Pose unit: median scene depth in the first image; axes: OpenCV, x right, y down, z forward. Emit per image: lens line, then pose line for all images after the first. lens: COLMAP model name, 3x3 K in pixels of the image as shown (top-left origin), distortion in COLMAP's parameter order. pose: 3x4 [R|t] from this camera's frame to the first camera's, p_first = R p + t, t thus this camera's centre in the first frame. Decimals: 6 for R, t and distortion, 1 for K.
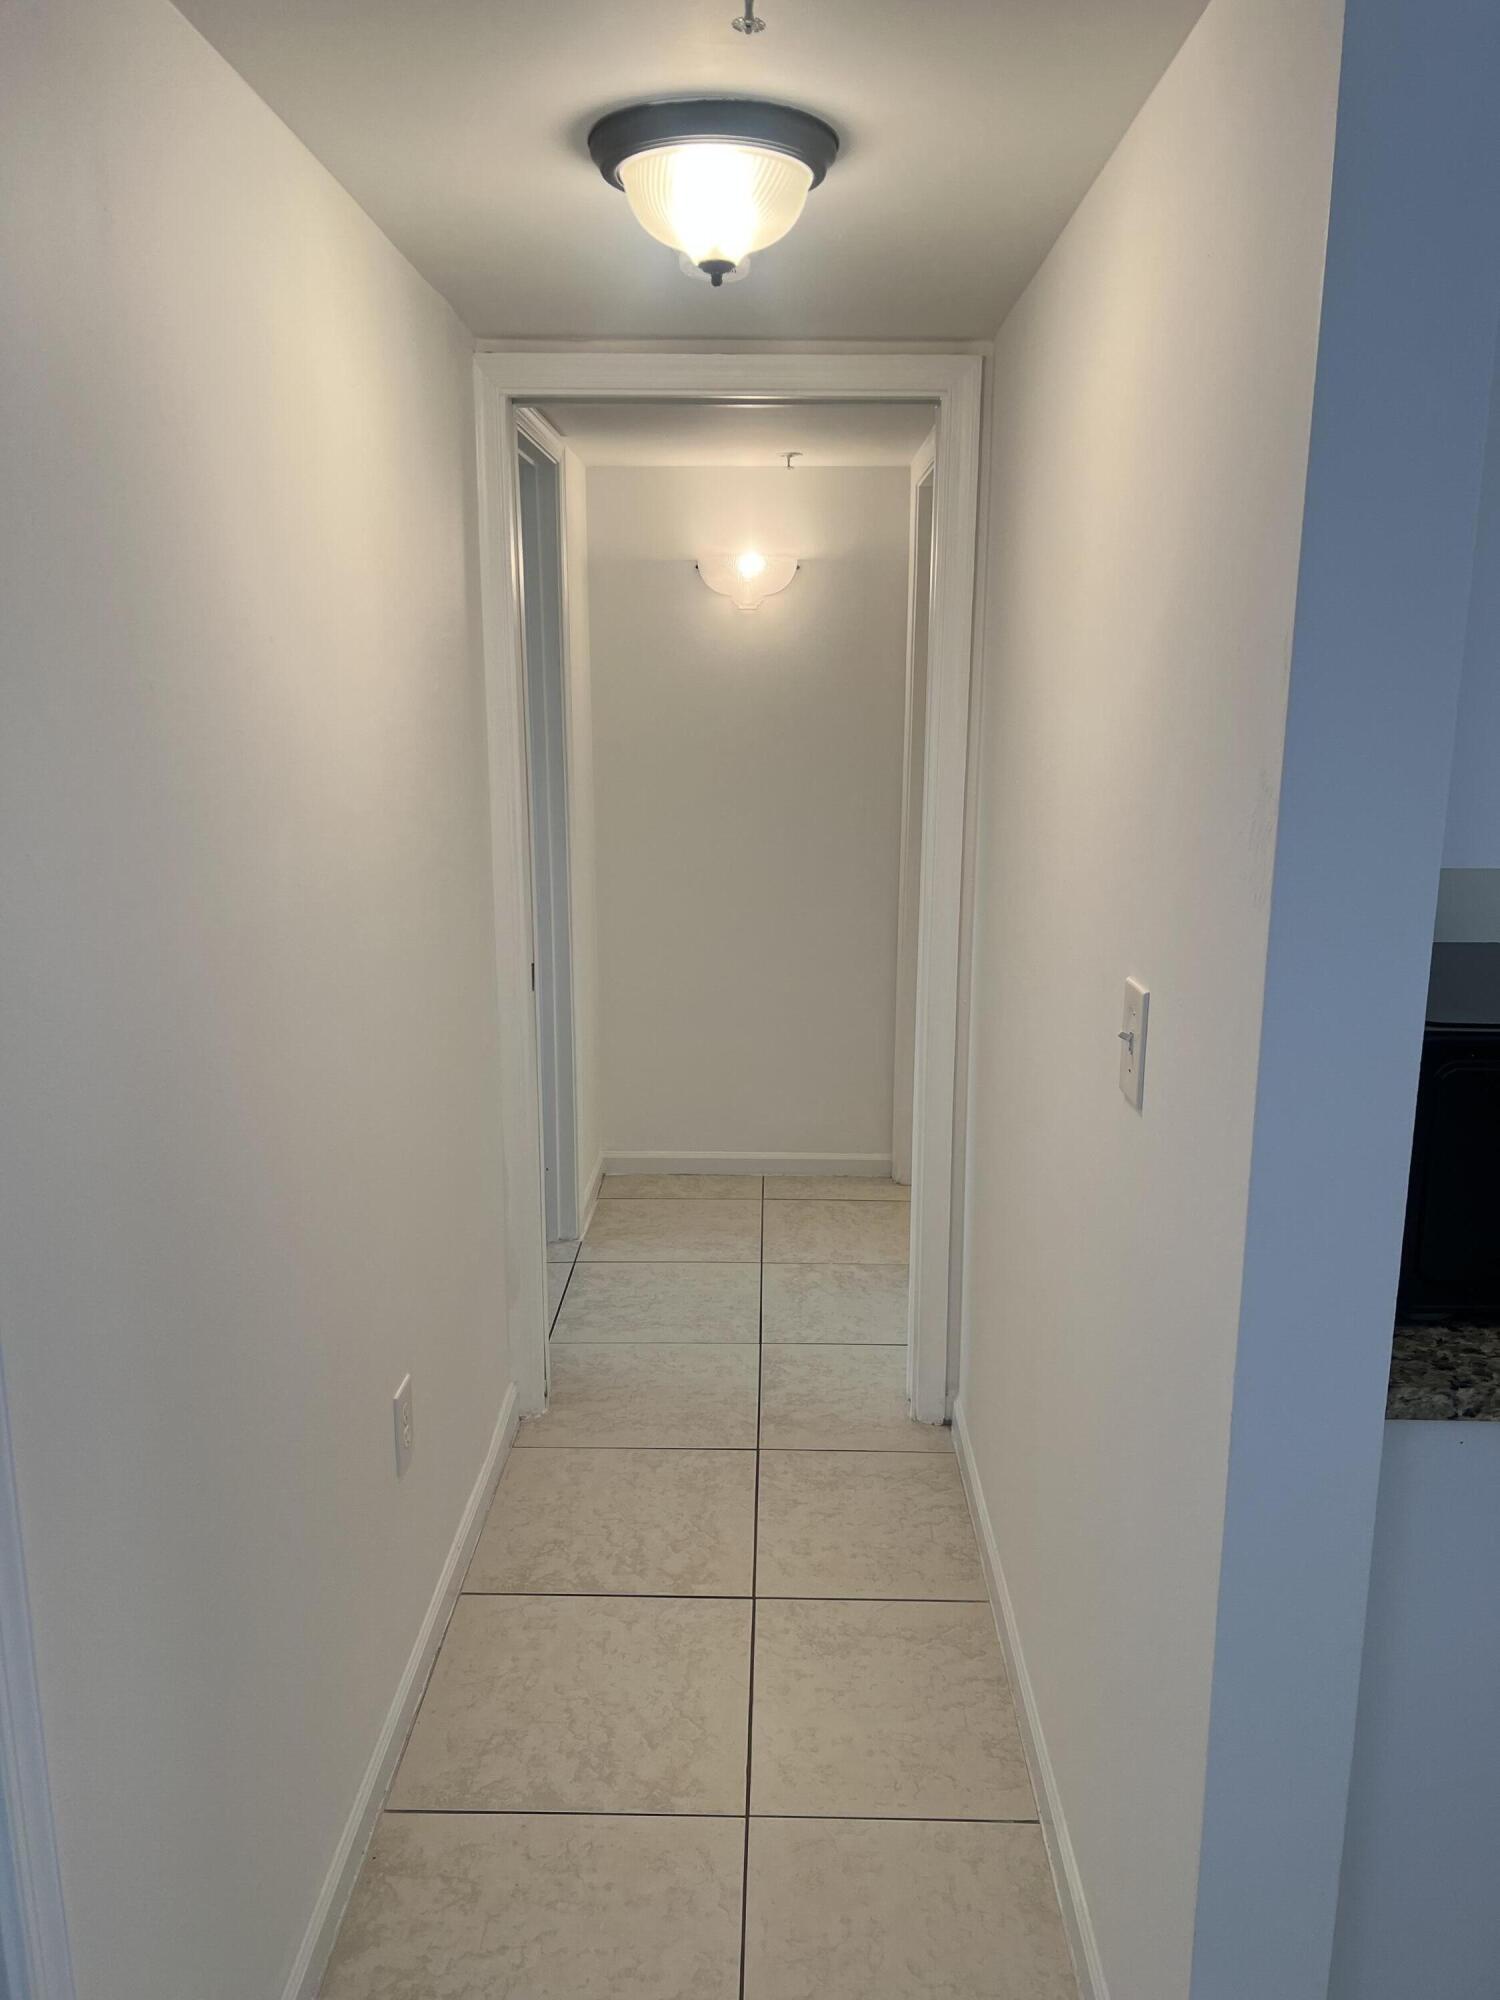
lens RADIAL K [[1506.3, 0, 755.4], [0, 1506.3, 1003.2], [0, 0, 1]] dist [0.068446, -0.083780]
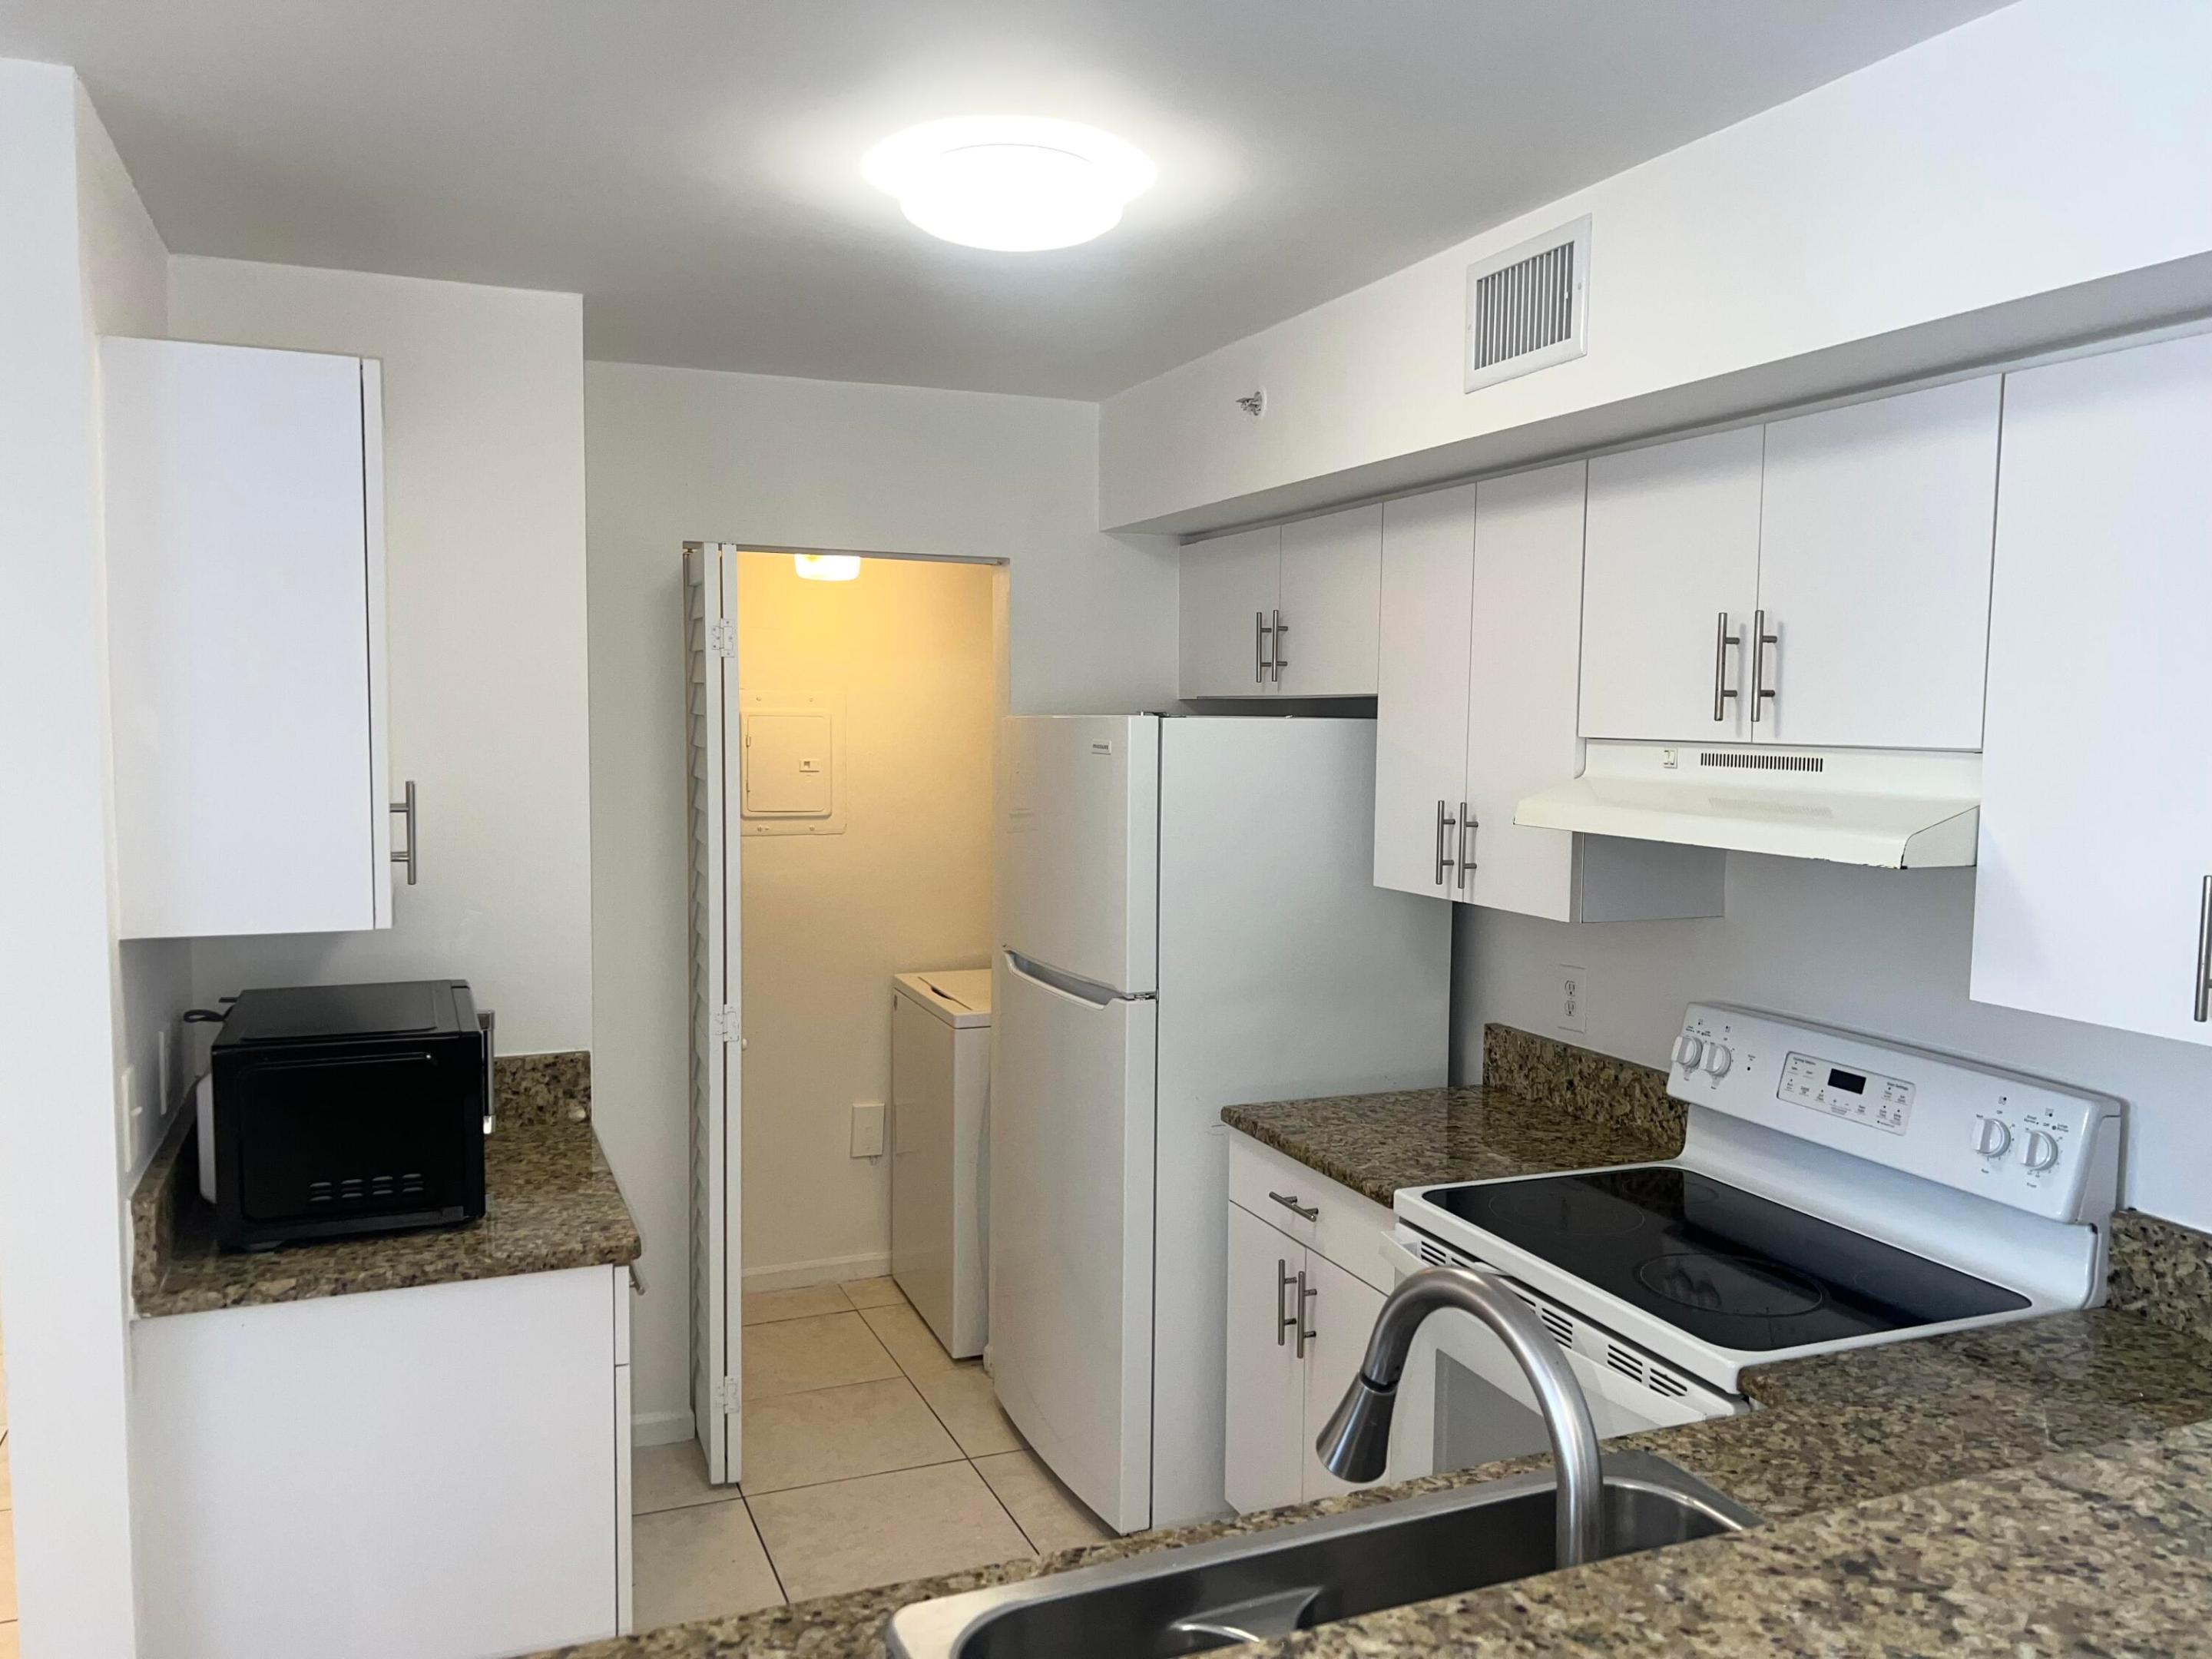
lens RADIAL K [[1665.9, 0, 1103.5], [0, 1665.9, 840.3], [0, 0, 1]] dist [0.068446, -0.083780]
pose [[0.917277, -0.024673, 0.397484, 0.258758], [0.077201, 0.990163, -0.116695, 0.035444], [-0.390695, 0.137727, 0.910159, -0.377173]]
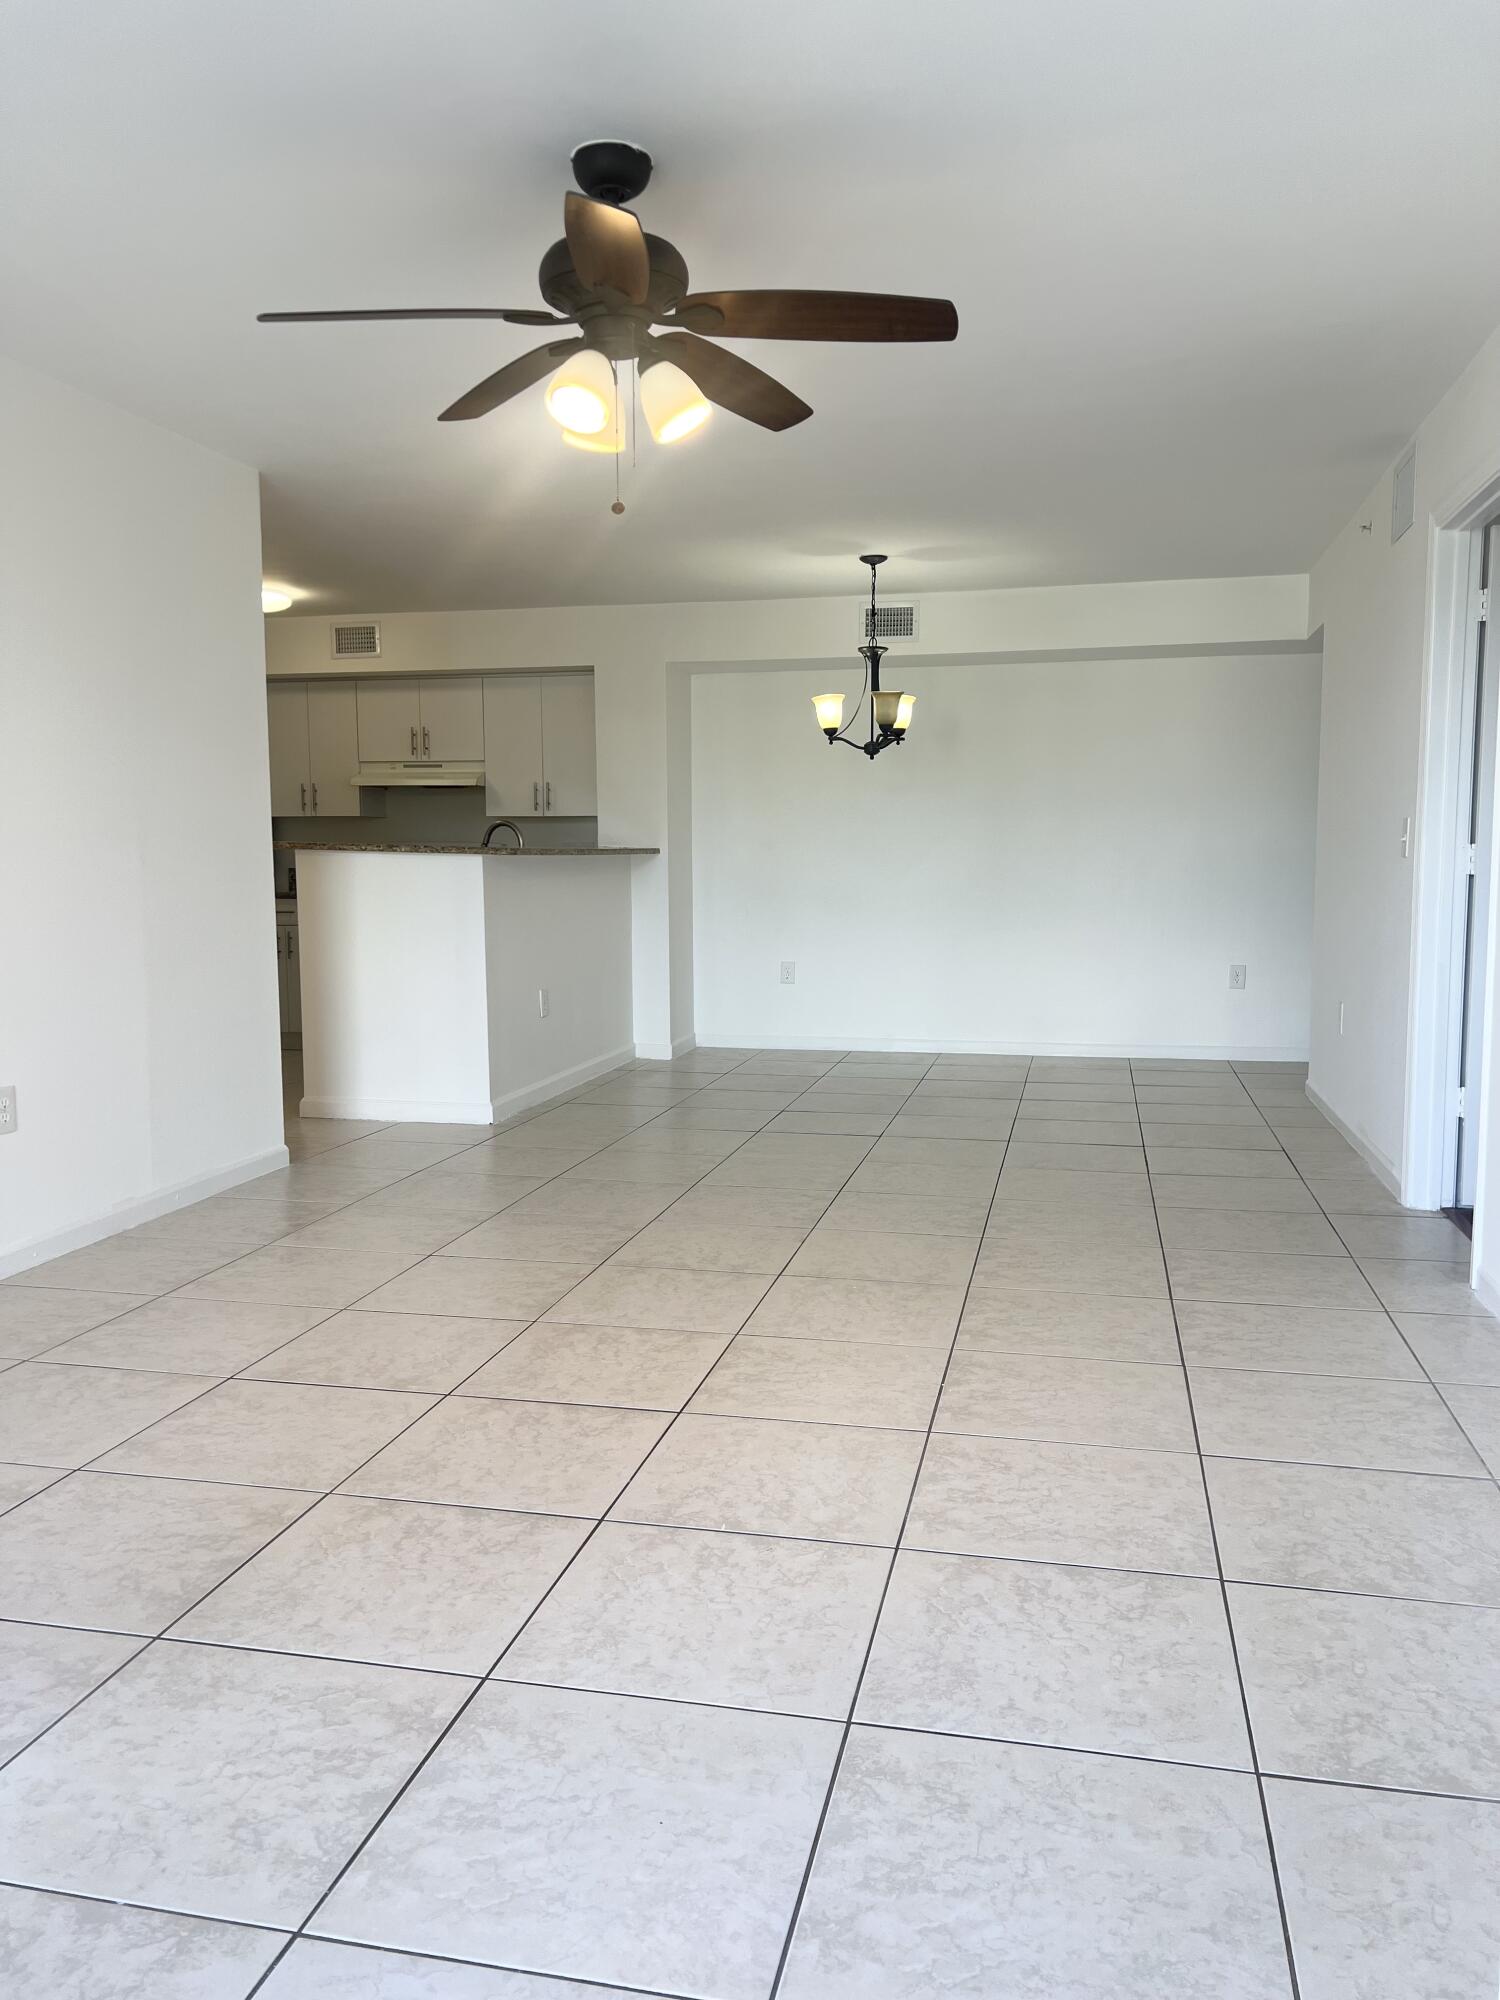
lens RADIAL K [[1506.3, 0, 759.2], [0, 1506.3, 996.8], [0, 0, 1]] dist [0.068446, -0.083780]
pose [[0.189361, -0.092057, 0.977583, -1.709727], [0.208812, 0.976598, 0.051517, 0.319749], [-0.959448, 0.194375, 0.204152, -0.847035]]
